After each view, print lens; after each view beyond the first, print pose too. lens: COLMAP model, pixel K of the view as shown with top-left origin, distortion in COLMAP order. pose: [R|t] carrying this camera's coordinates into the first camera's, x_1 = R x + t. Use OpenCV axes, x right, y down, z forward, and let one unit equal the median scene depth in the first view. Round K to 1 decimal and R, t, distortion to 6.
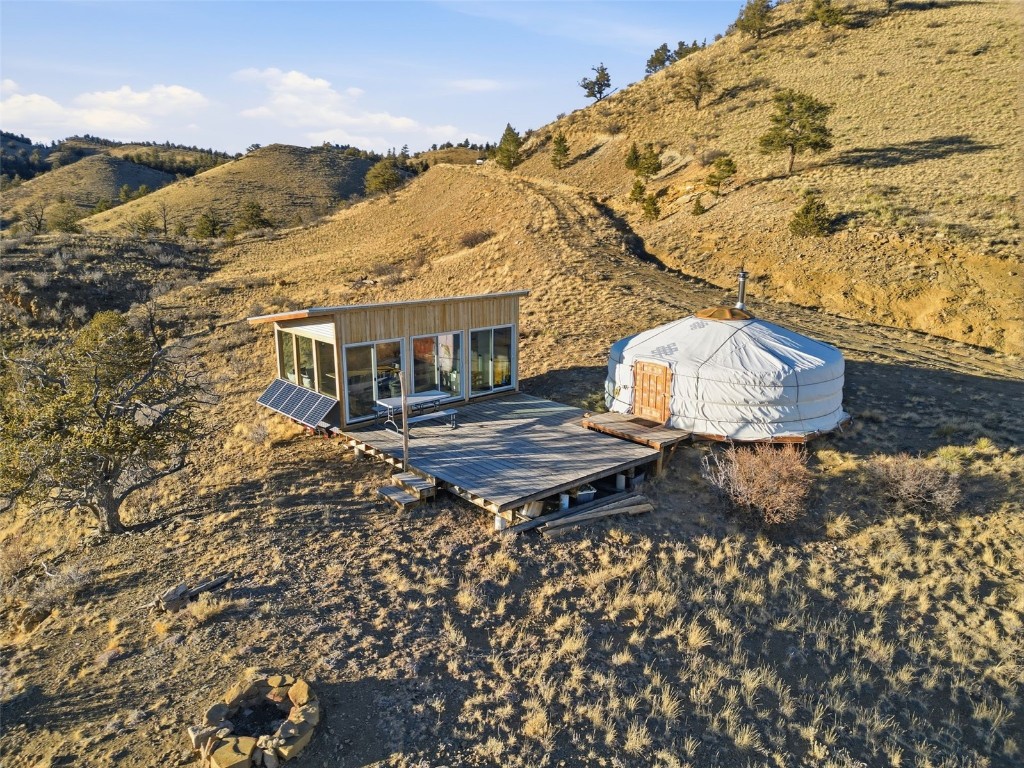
lens RADIAL K [[707.0, 0, 512.0], [0, 707.0, 384.0], [0, 0, 1]] dist [0.081762, -0.074683]
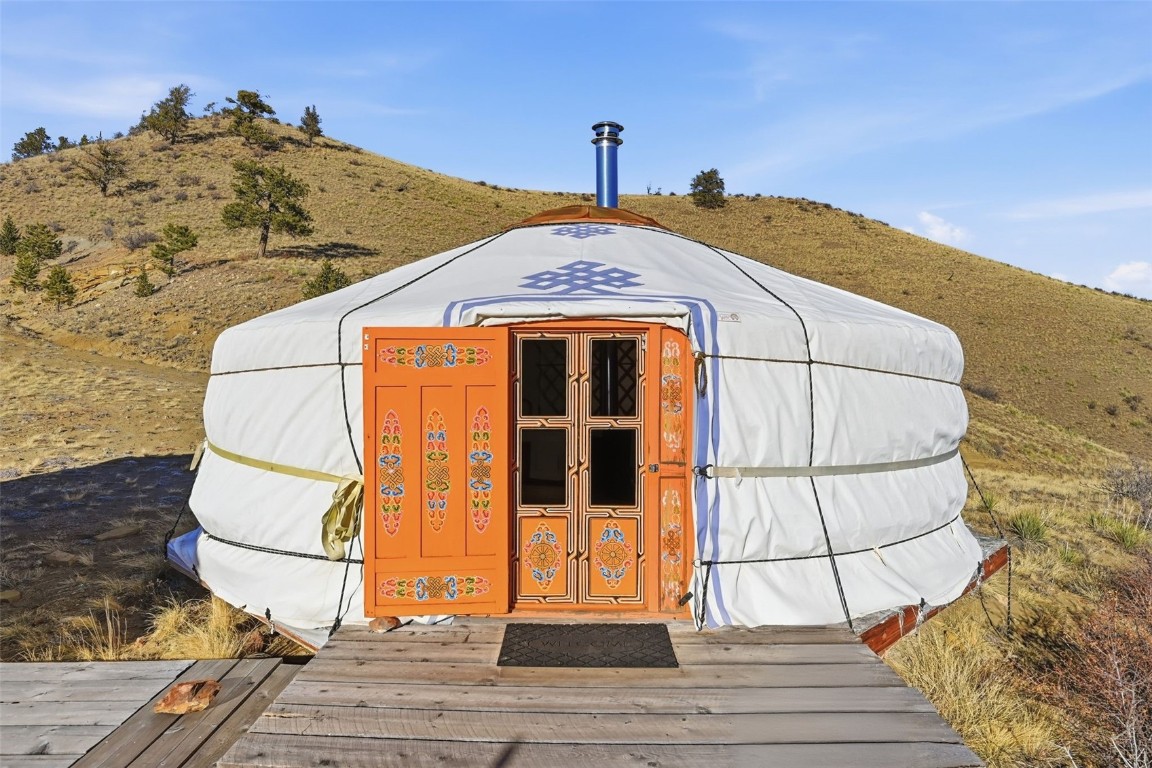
lens RADIAL K [[730.0, 0, 577.1], [0, 730.0, 362.9], [0, 0, 1]] dist [-0.003984, -0.000346]
pose [[0.664936, -0.000014, 0.746901, 0.009834], [0.171969, 0.973136, -0.153079, 0.001657], [-0.726834, 0.230231, 0.647075, 0.170269]]
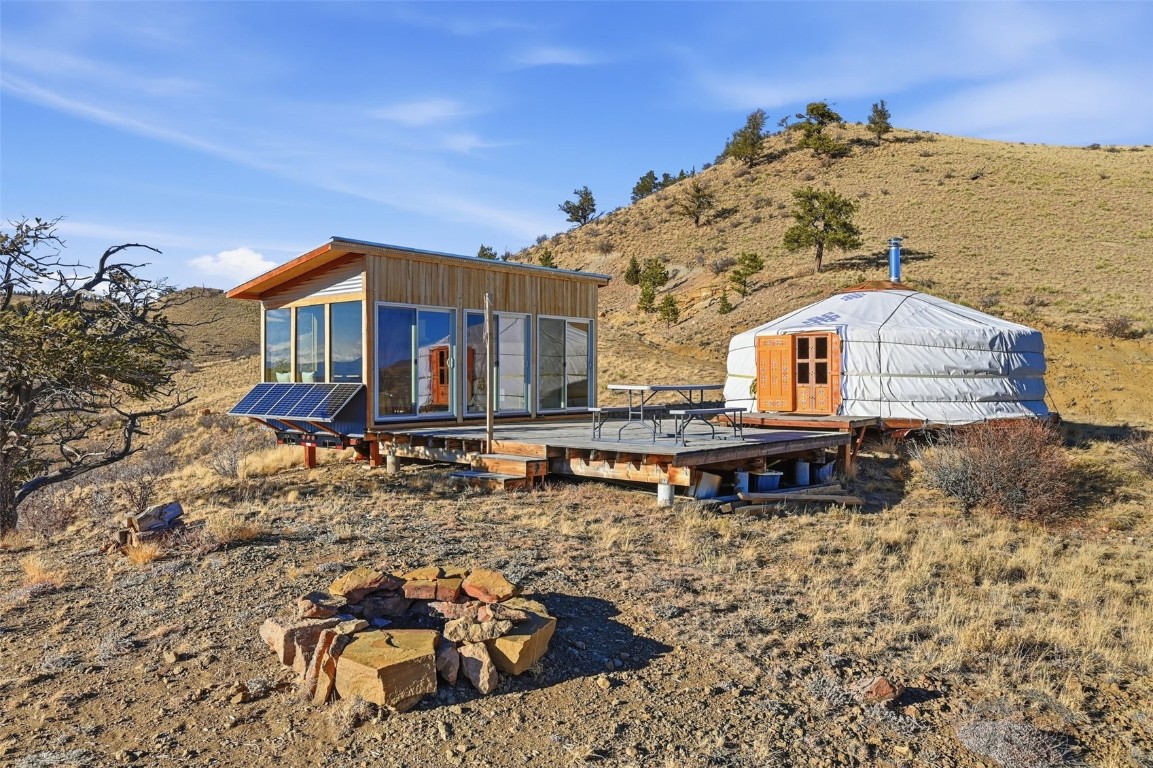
lens RADIAL K [[840.8, 0, 577.0], [0, 840.8, 370.2], [0, 0, 1]] dist [-0.003749, 0.002265]
pose [[0.992109, -0.002733, 0.125352, -0.027839], [0.032172, 0.971838, -0.233442, 0.038570], [-0.121184, 0.235633, 0.964257, 0.040251]]
